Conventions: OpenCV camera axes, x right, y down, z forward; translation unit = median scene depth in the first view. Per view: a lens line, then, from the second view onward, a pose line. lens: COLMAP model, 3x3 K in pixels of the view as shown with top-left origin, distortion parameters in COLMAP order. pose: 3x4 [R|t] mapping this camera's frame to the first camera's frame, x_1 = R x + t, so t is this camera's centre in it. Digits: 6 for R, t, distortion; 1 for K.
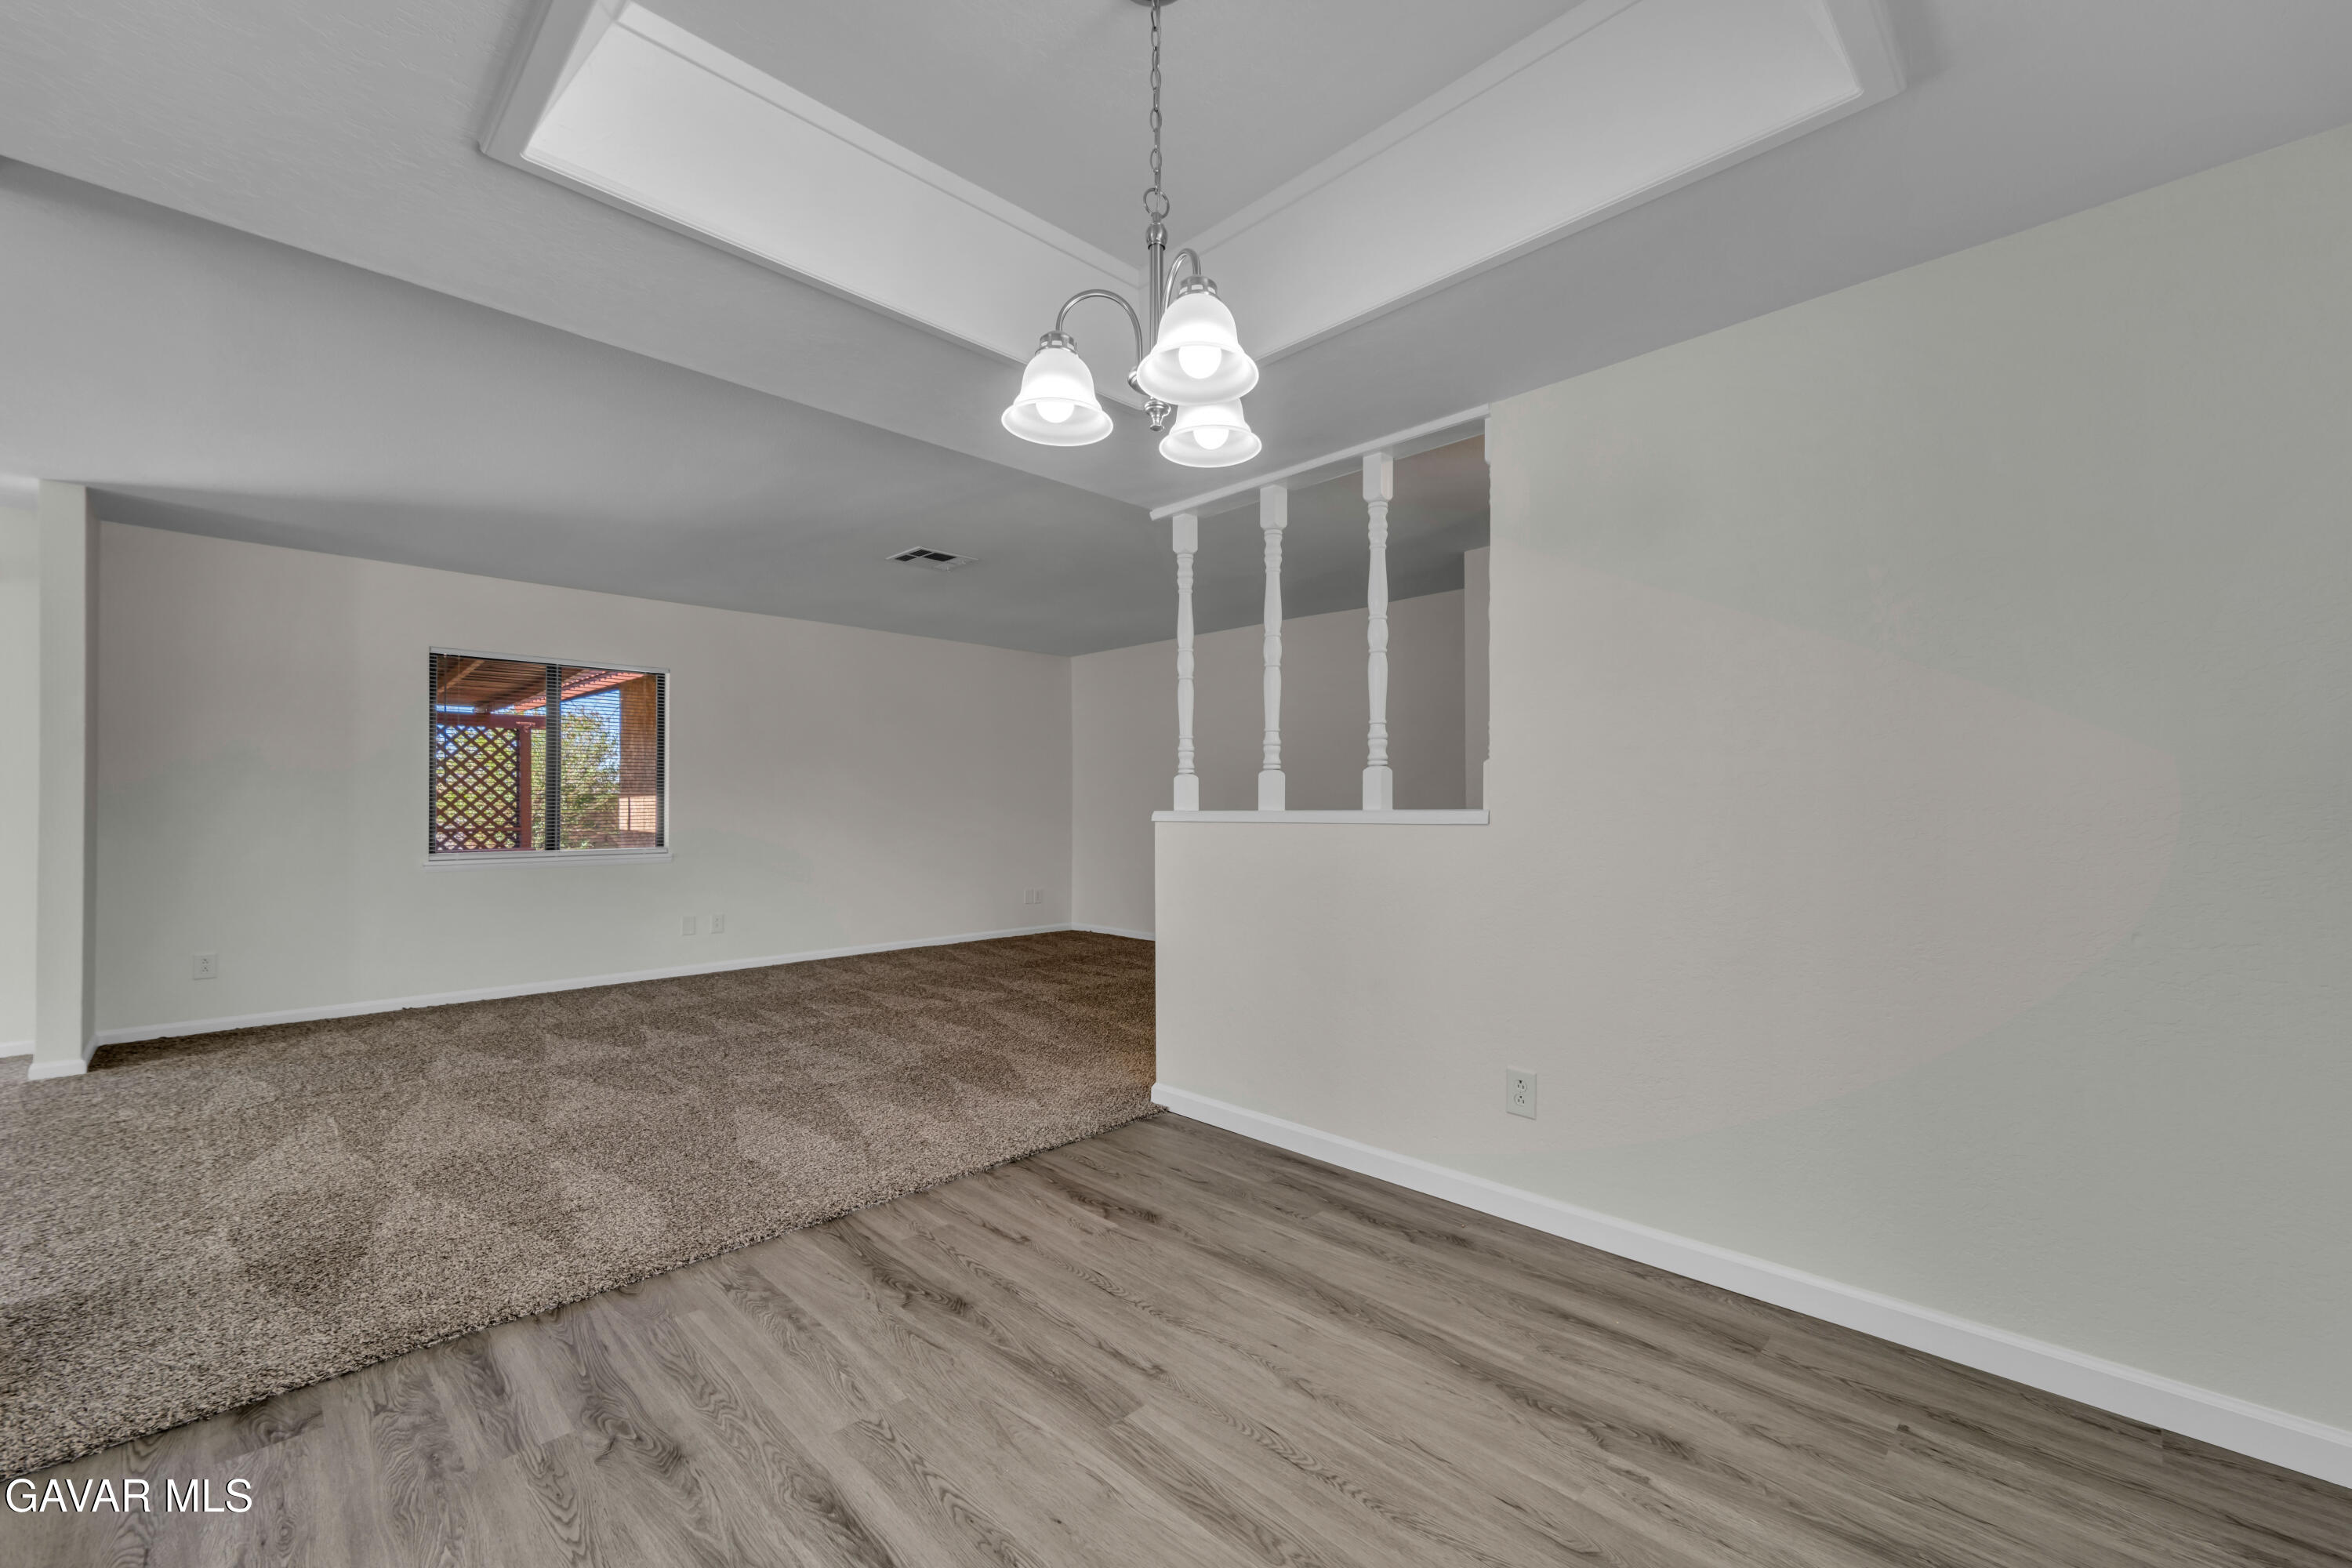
lens RADIAL K [[951.5, 0, 1177.3], [0, 951.5, 795.4], [0, 0, 1]] dist [0.014270, -0.000726]
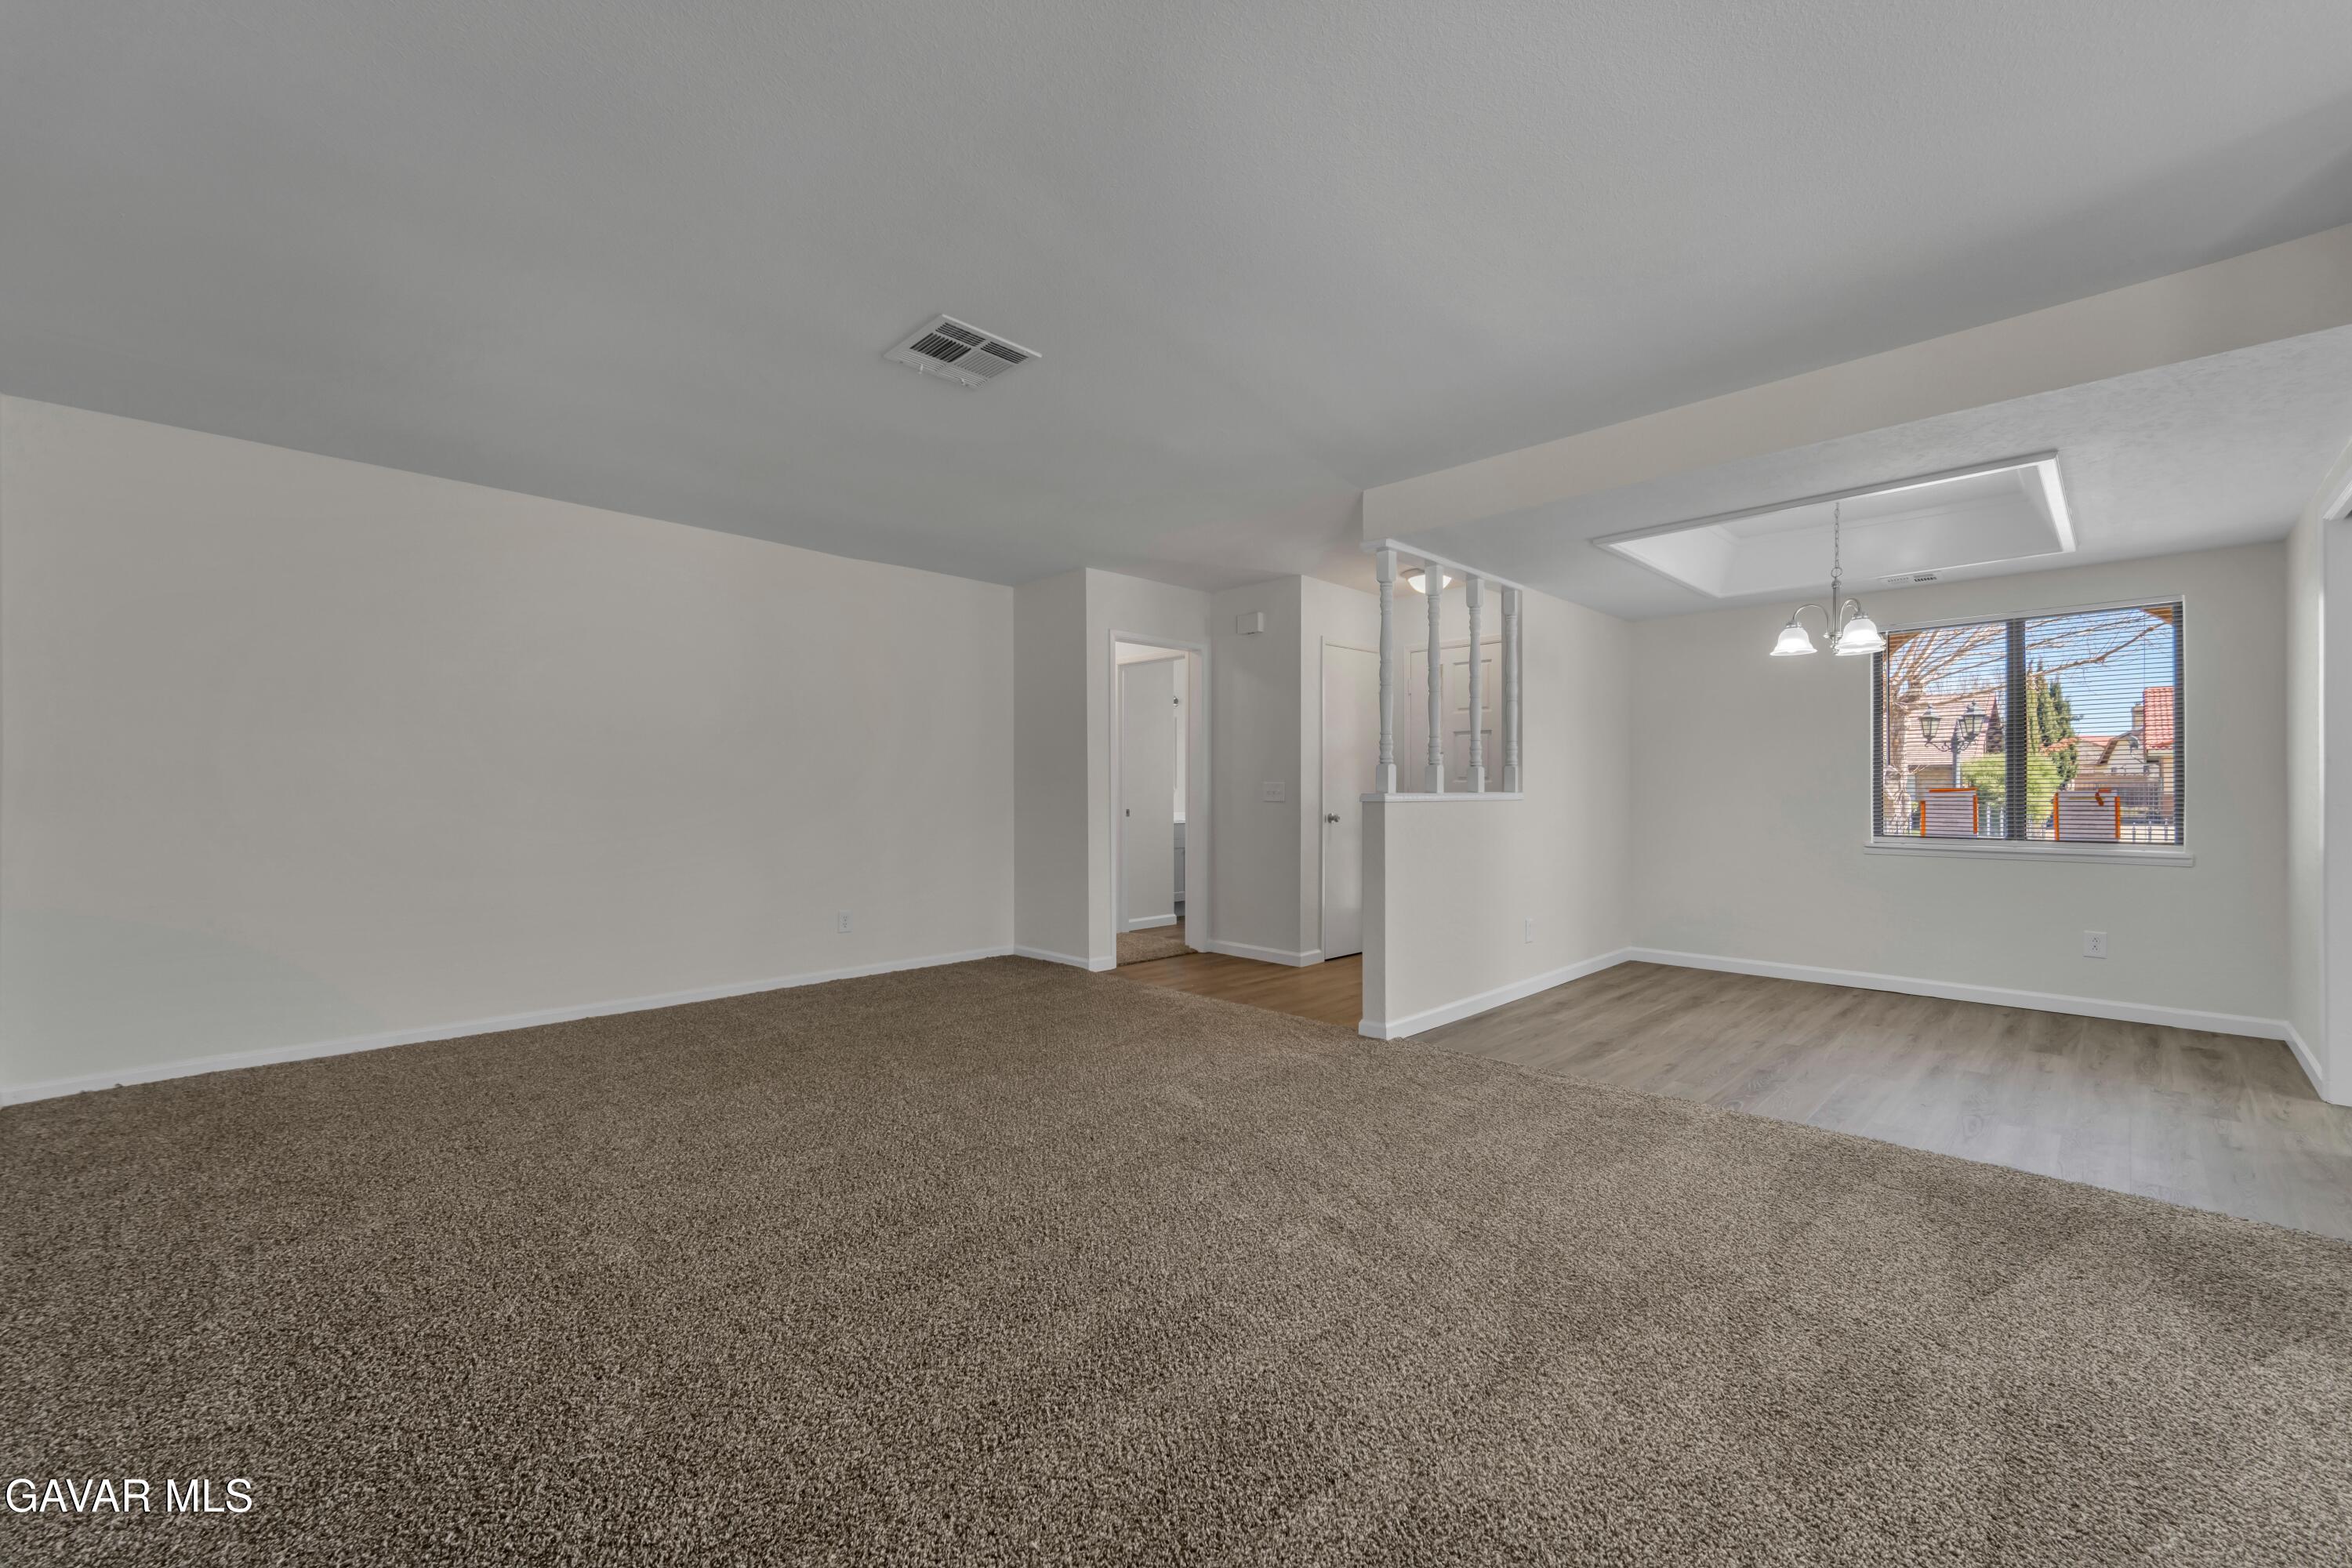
lens RADIAL K [[951.5, 0, 1176.9], [0, 951.5, 784.9], [0, 0, 1]] dist [0.014270, -0.000726]
pose [[0.005302, 0.003010, 0.999981, -1.691450], [-0.013397, 0.999906, -0.002939, 0.012923], [-0.999896, -0.013381, 0.005342, 1.748730]]
